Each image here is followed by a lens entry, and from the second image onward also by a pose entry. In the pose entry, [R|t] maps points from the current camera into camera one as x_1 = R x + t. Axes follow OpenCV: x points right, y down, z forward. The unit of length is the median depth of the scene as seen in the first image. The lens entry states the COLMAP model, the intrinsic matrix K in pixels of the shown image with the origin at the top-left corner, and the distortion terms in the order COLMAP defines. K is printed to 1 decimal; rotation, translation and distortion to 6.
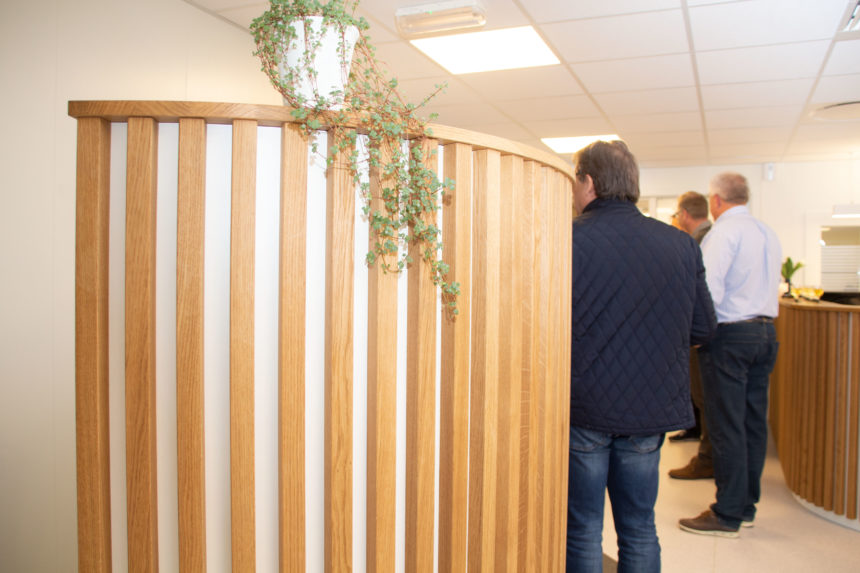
lens RADIAL K [[700.1, 0, 431.3], [0, 700.1, 285.4], [0, 0, 1]] dist [-0.124687, 0.000707]
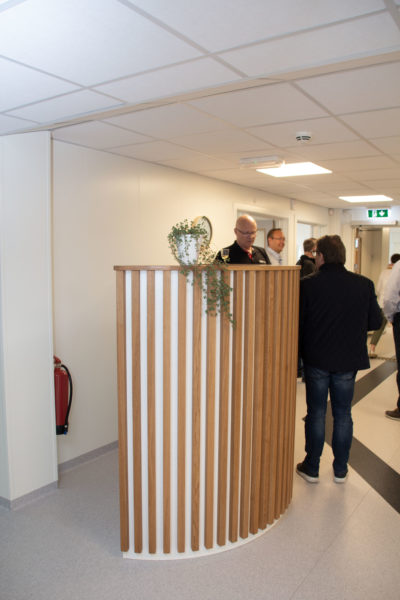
lens RADIAL K [[488.4, 0, 199.7], [0, 488.4, 300.9], [0, 0, 1]] dist [-0.124687, 0.000707]
pose [[0.980270, 0.012166, -0.197290, 0.308007], [0.003604, 0.996838, 0.079377, -0.258979], [0.197631, -0.078522, 0.977126, -1.124610]]
